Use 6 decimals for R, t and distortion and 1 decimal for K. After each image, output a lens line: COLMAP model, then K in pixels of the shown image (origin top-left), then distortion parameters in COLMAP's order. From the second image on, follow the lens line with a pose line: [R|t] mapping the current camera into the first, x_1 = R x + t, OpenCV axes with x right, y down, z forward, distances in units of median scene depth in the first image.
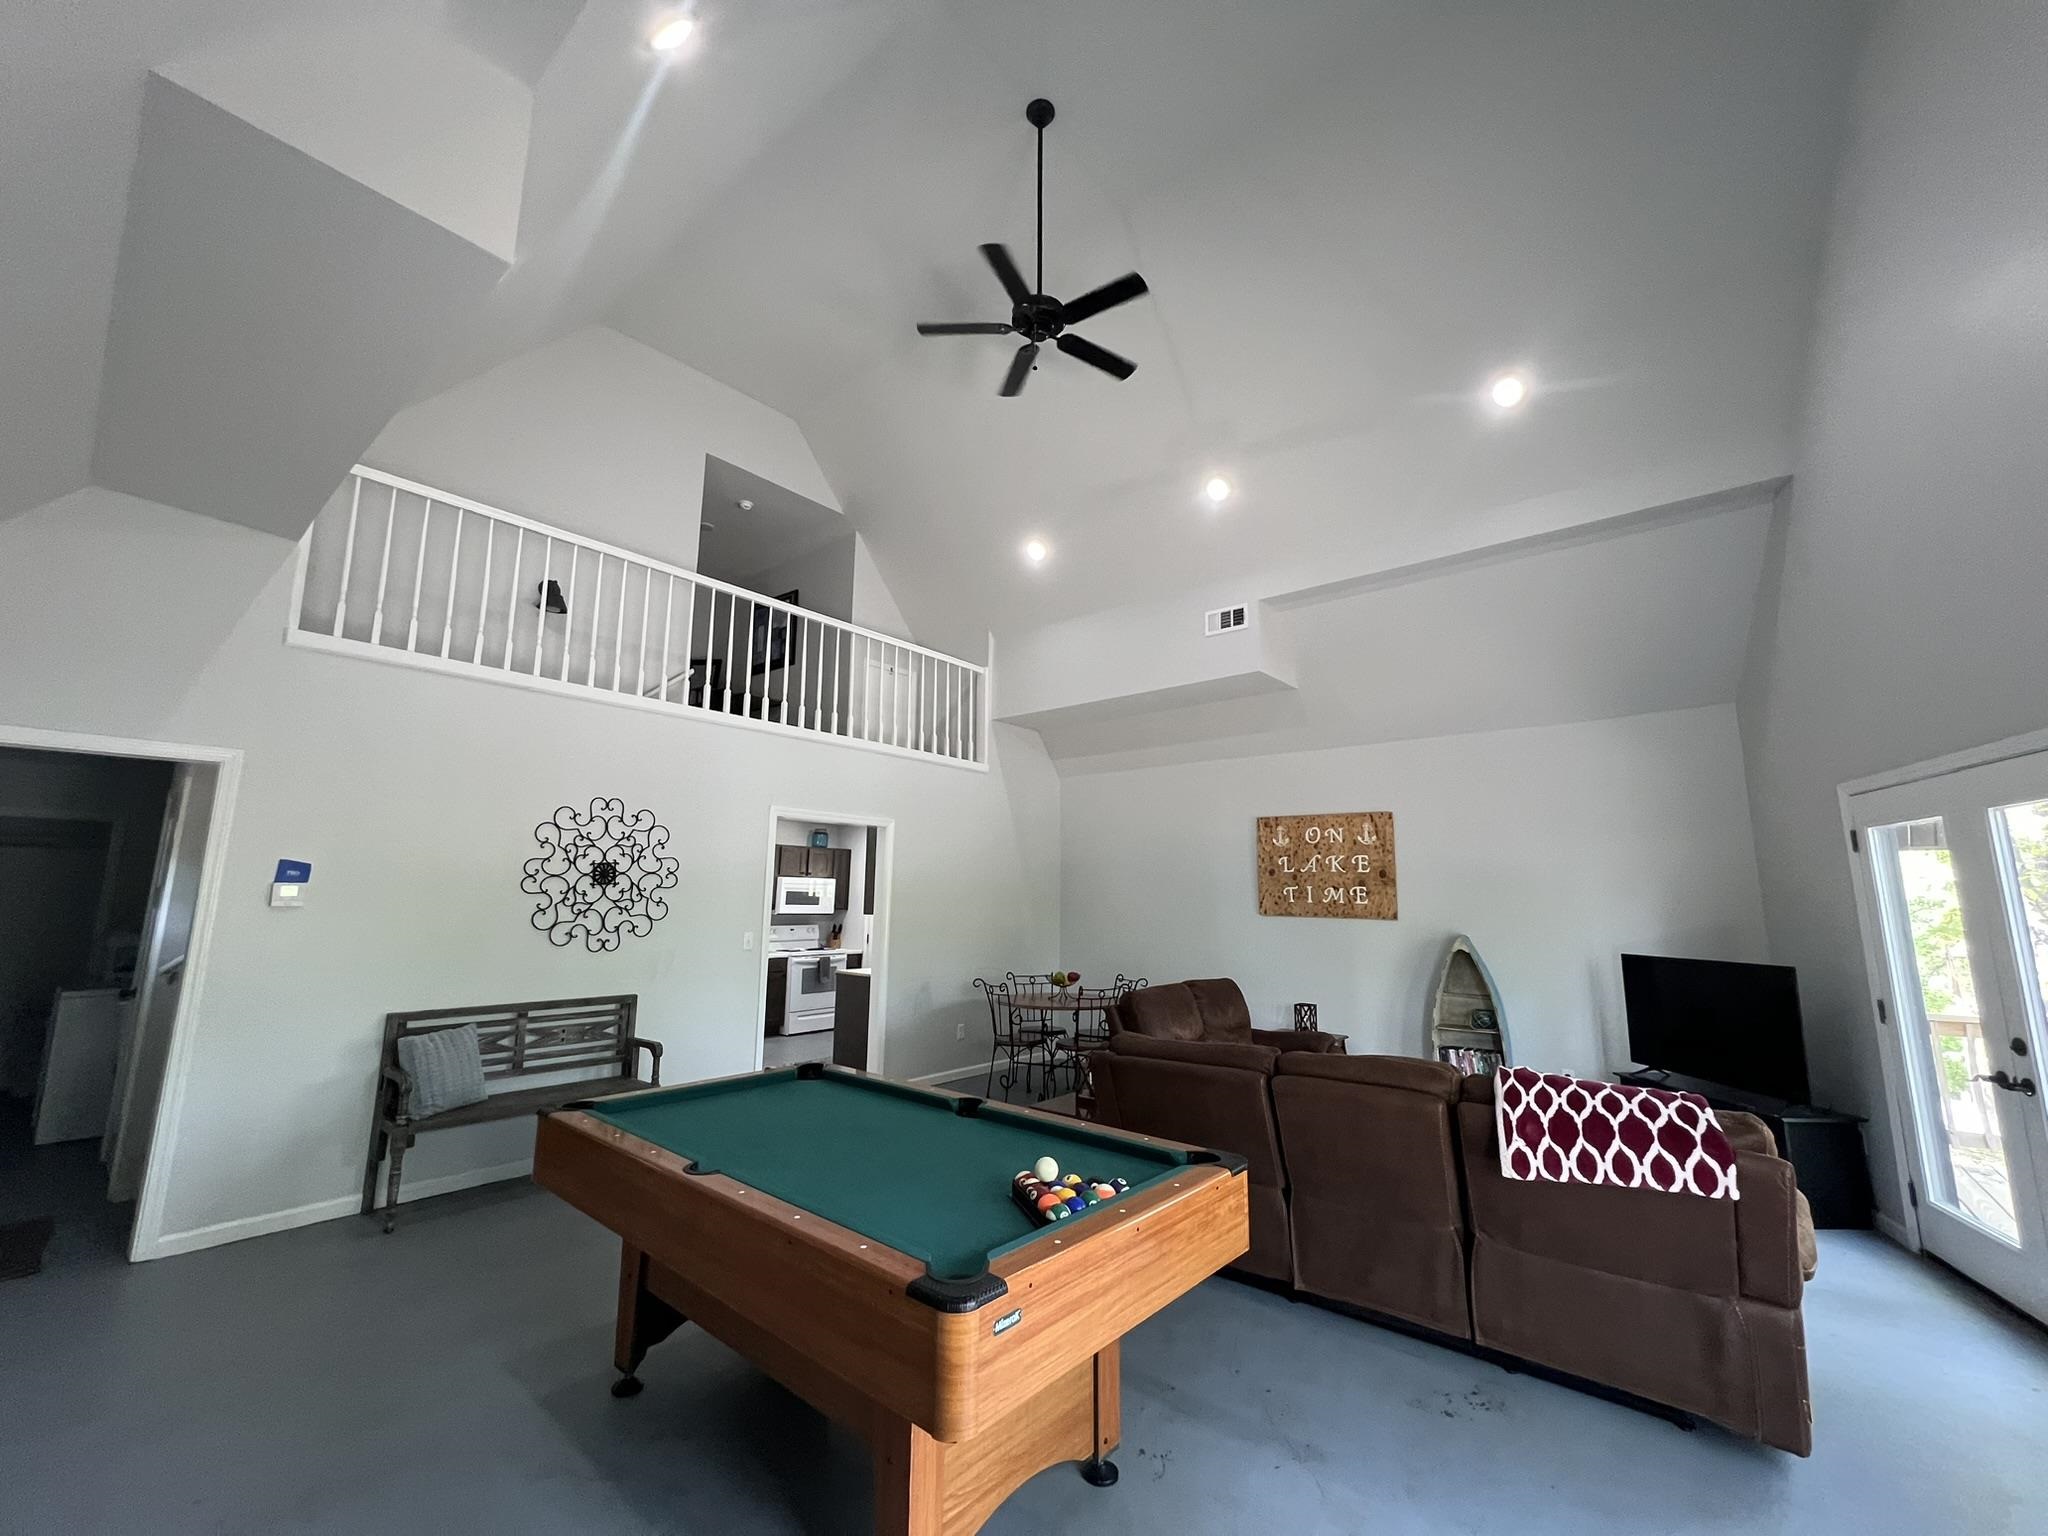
lens RADIAL K [[821.5, 0, 1029.9], [0, 821.5, 767.9], [0, 0, 1]] dist [-0.002779, 0.000884]
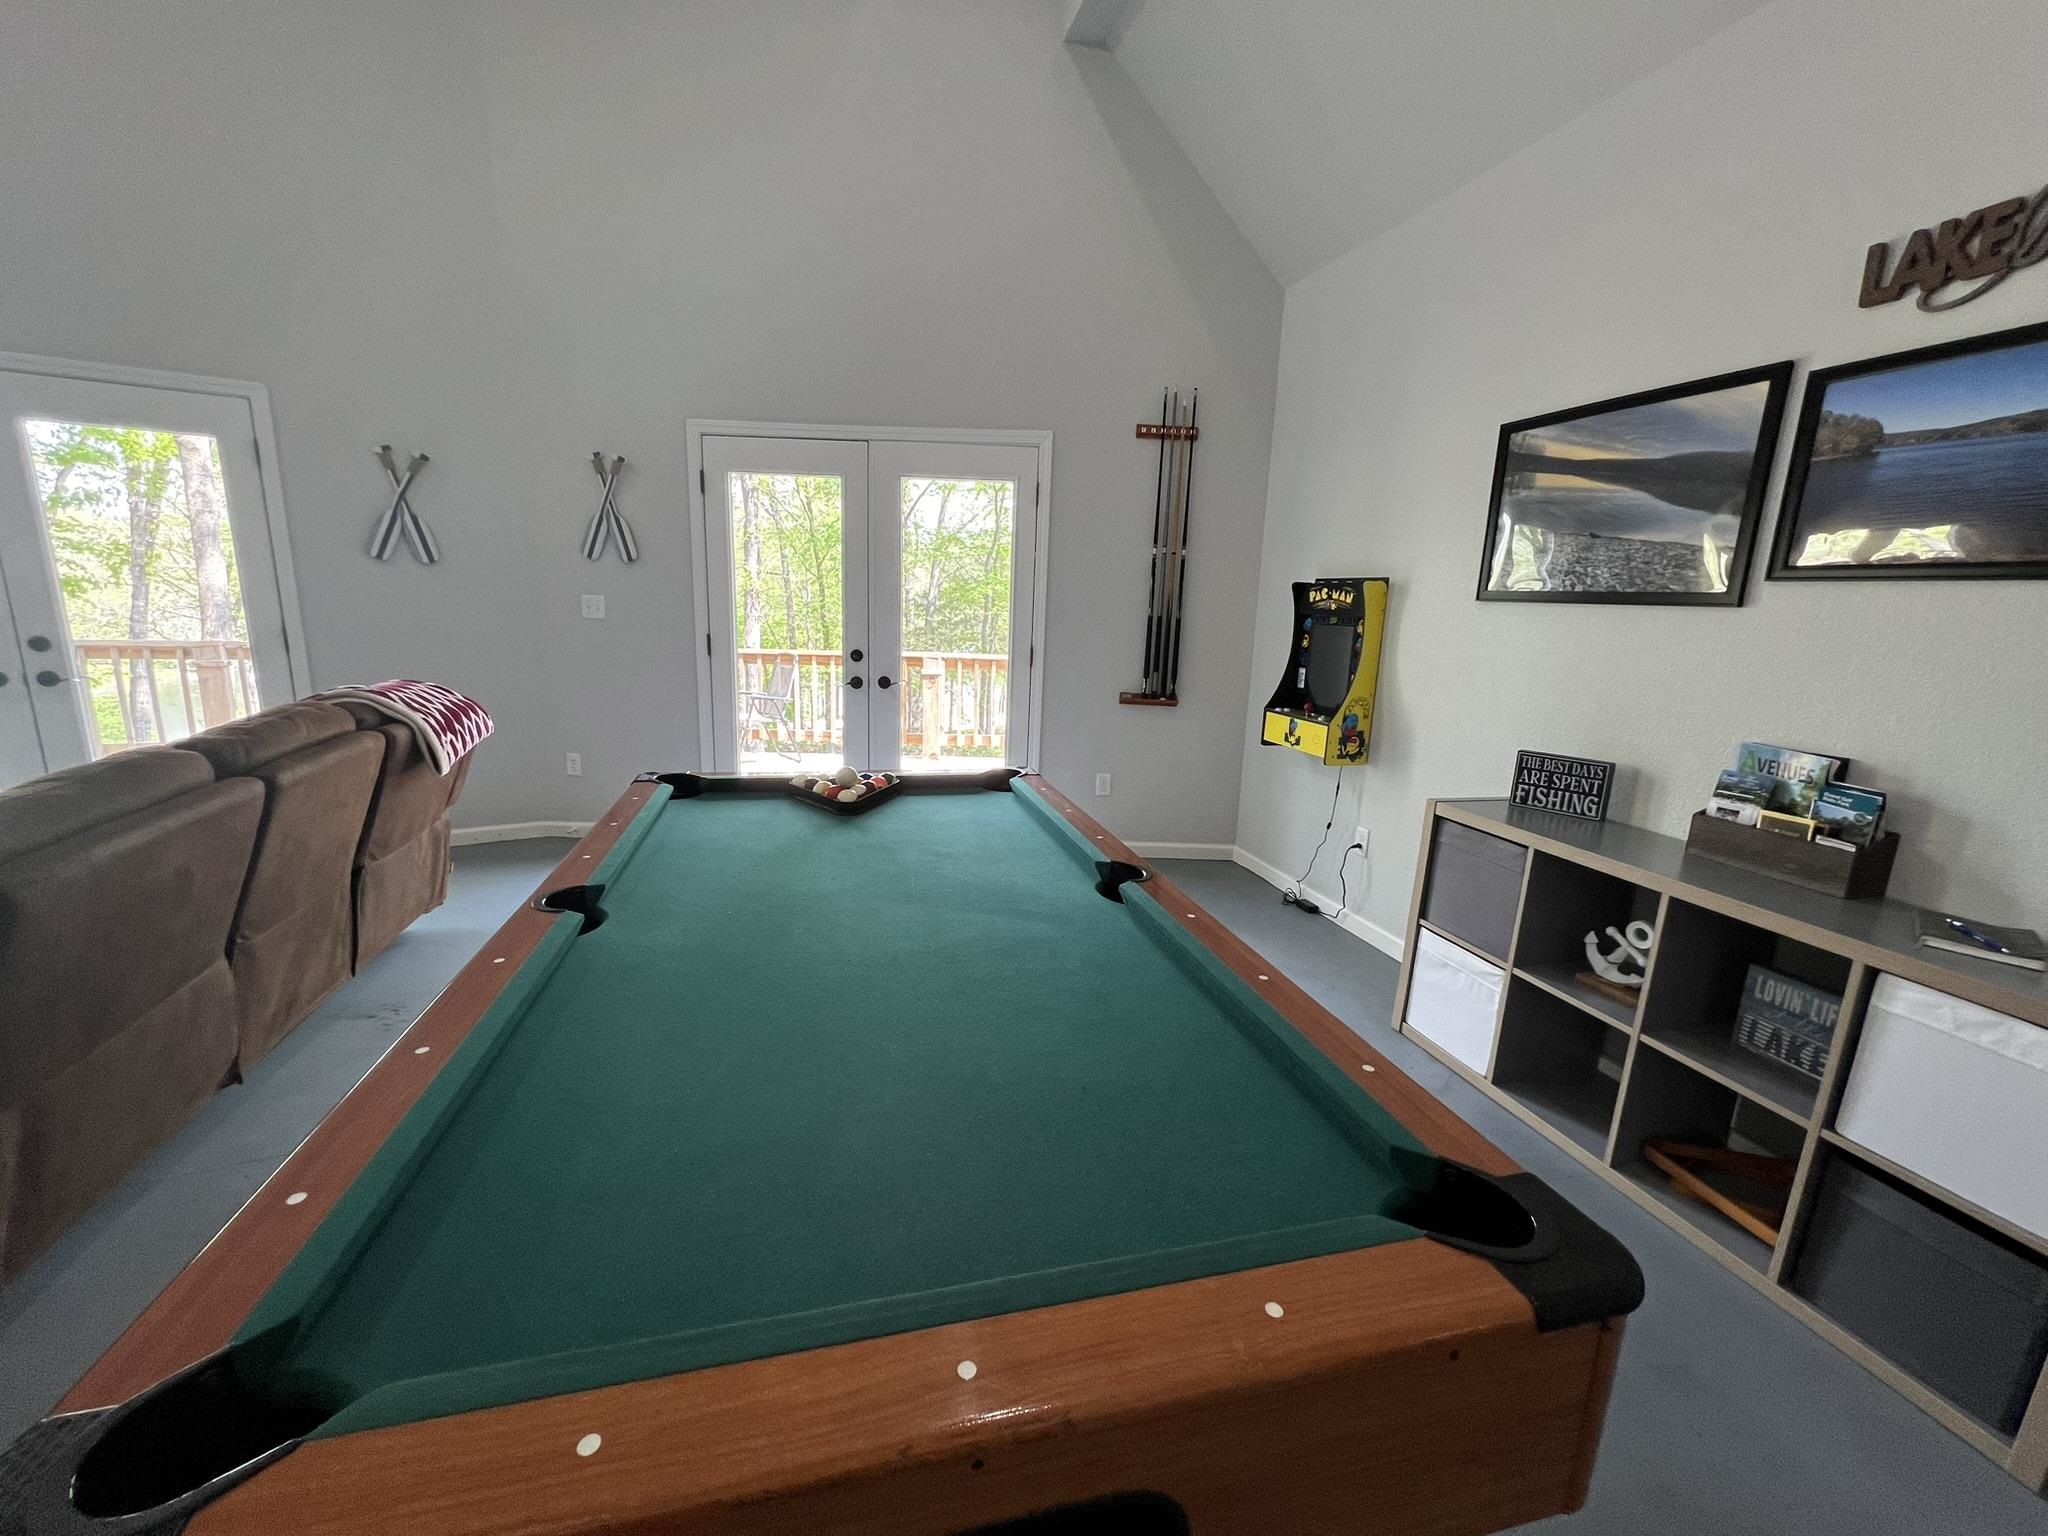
lens RADIAL K [[821.5, 0, 1024.1], [0, 821.5, 766.1], [0, 0, 1]] dist [-0.002779, 0.000884]
pose [[-0.816091, -0.155477, 0.556618, -0.236168], [-0.137638, 0.987708, 0.074092, 0.109665], [-0.561295, -0.016146, -0.827458, 0.537178]]
